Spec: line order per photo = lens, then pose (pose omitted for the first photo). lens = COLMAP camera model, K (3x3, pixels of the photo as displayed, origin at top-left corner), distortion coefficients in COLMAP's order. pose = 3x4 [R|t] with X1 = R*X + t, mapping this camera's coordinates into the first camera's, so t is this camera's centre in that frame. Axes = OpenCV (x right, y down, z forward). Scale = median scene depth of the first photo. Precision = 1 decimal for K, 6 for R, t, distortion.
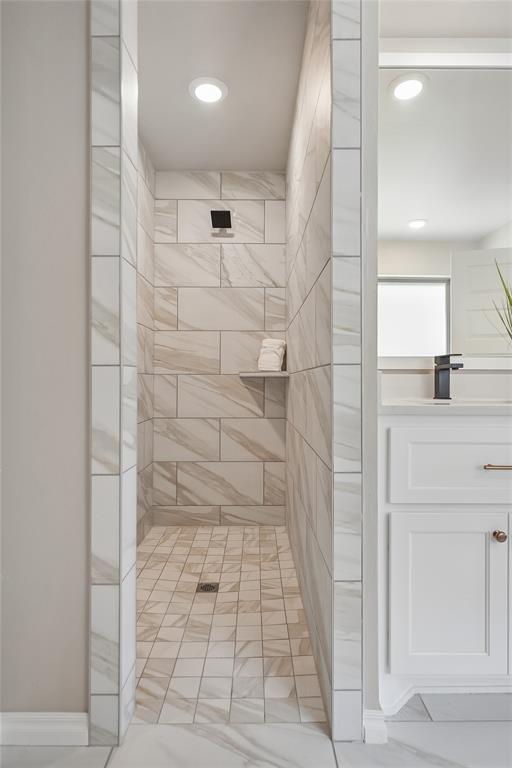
lens RADIAL K [[420.8, 0, 254.9], [0, 420.8, 378.1], [0, 0, 1]] dist [0.003628, -0.000127]
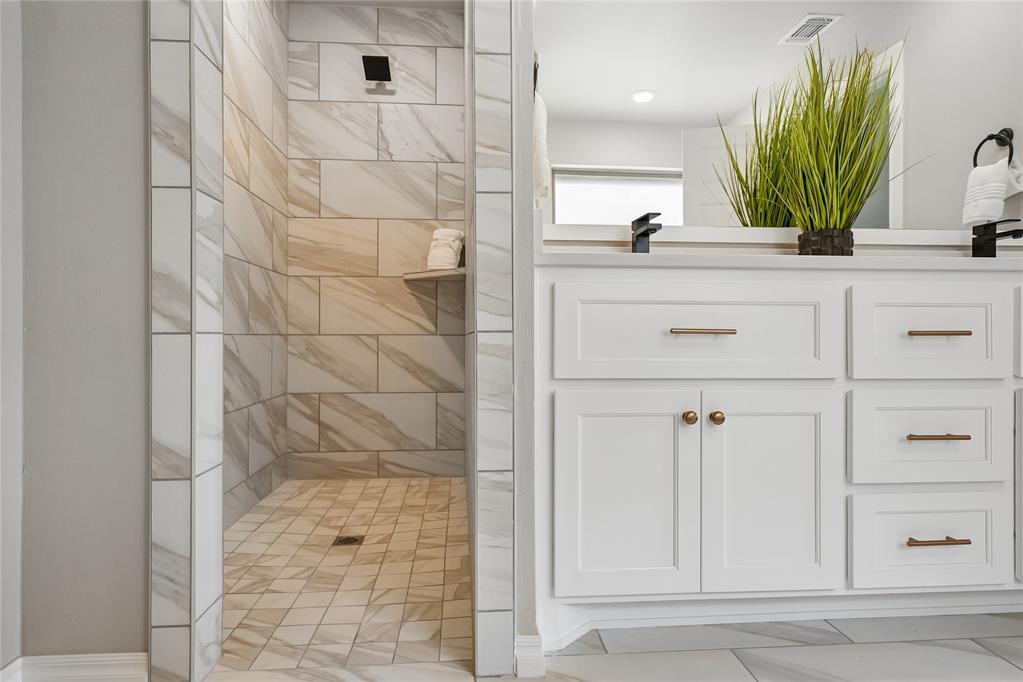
lens RADIAL K [[560.5, 0, 506.1], [0, 560.5, 347.2], [0, 0, 1]] dist [0.003628, -0.000127]
pose [[0.997827, -0.001104, 0.065885, 0.139176], [0.001165, 0.999999, -0.000900, 0.204432], [-0.065884, 0.000975, 0.997827, -0.029688]]
